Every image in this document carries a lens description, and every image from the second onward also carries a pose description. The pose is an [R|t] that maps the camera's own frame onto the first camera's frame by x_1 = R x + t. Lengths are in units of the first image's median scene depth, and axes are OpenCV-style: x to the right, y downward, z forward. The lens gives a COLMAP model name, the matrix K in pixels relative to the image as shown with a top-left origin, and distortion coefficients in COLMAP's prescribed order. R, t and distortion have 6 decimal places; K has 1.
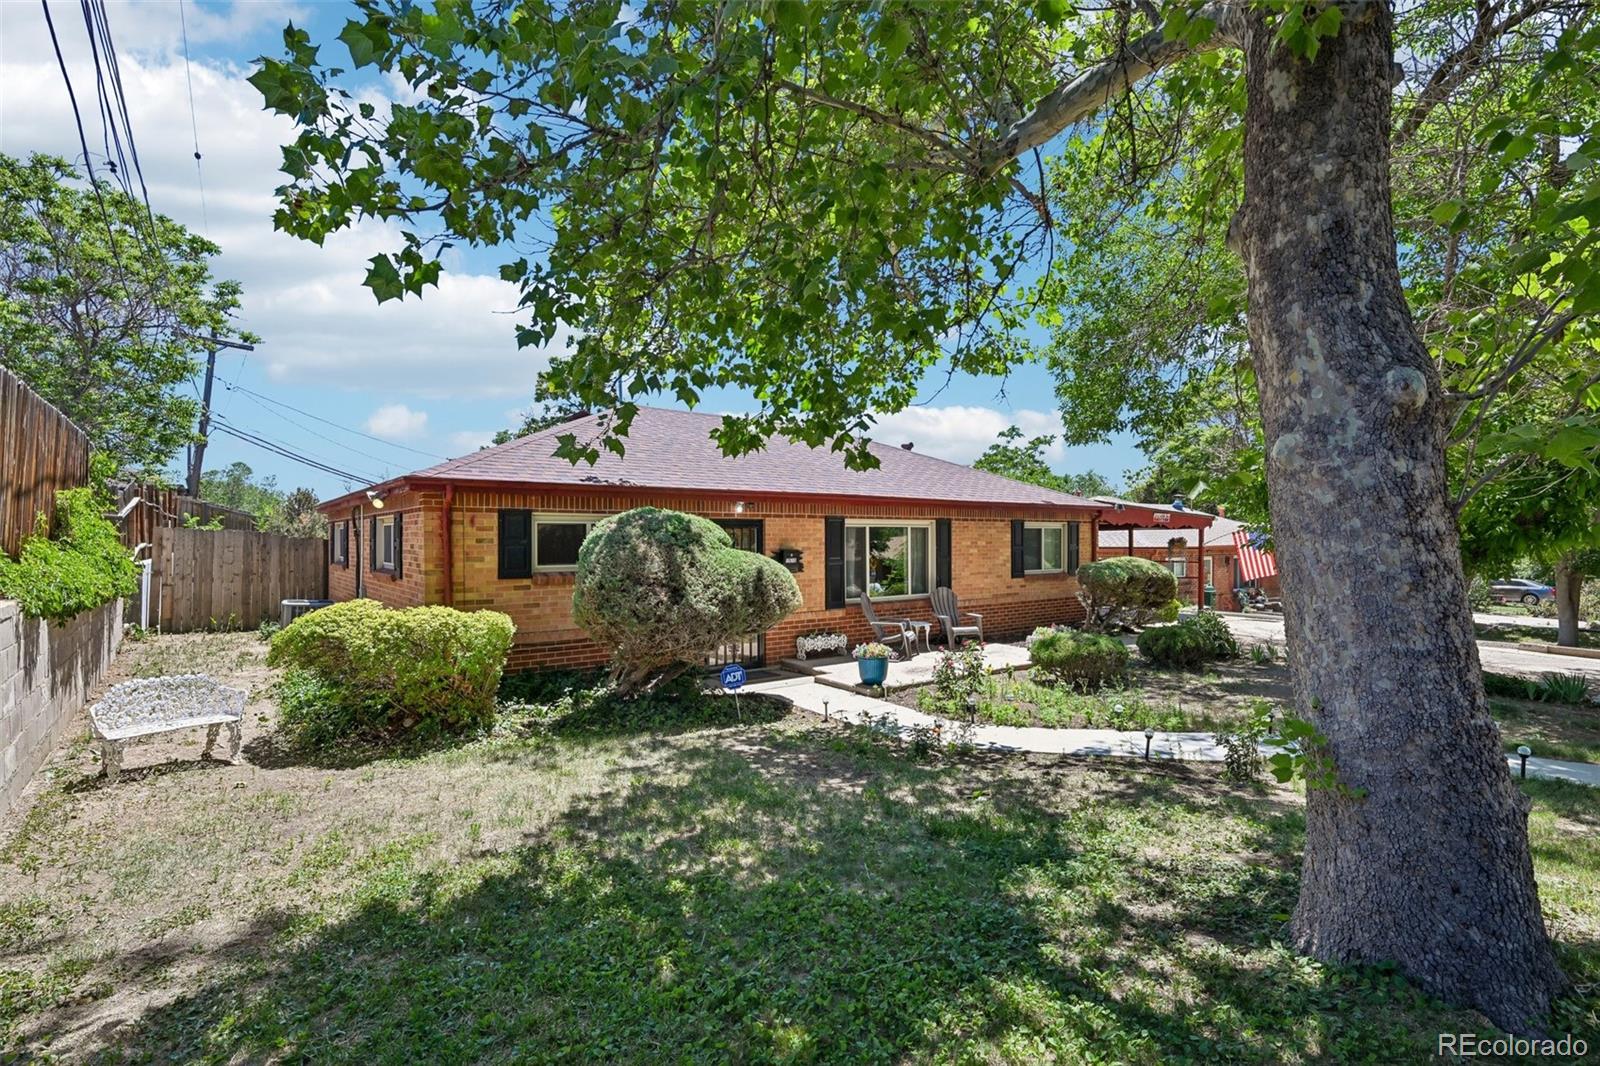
lens RADIAL K [[755.4, 0, 801.5], [0, 755.4, 532.9], [0, 0, 1]] dist [-0.002263, -0.000135]
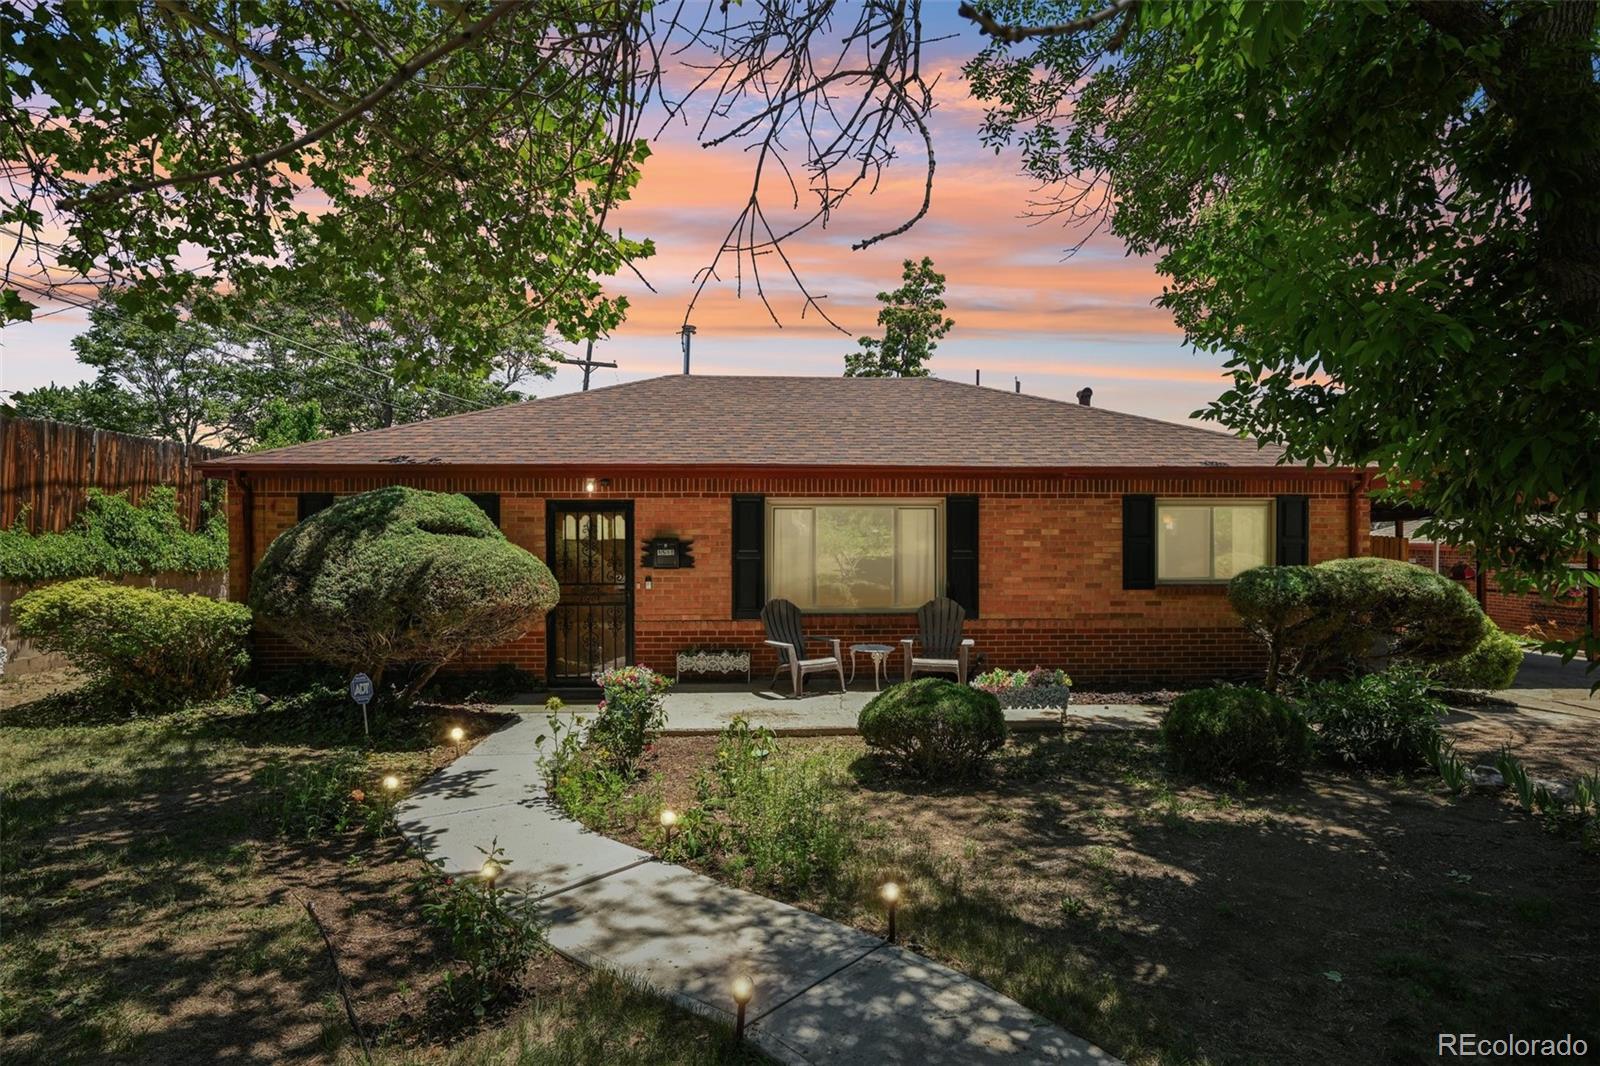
lens RADIAL K [[843.5, 0, 800.2], [0, 843.5, 532.3], [0, 0, 1]] dist [0.000318, -0.000049]
pose [[0.808285, 0.006481, -0.588756, 0.589309], [0.002467, 0.999893, 0.014393, 0.003863], [0.588786, -0.013086, 0.808183, 0.374605]]
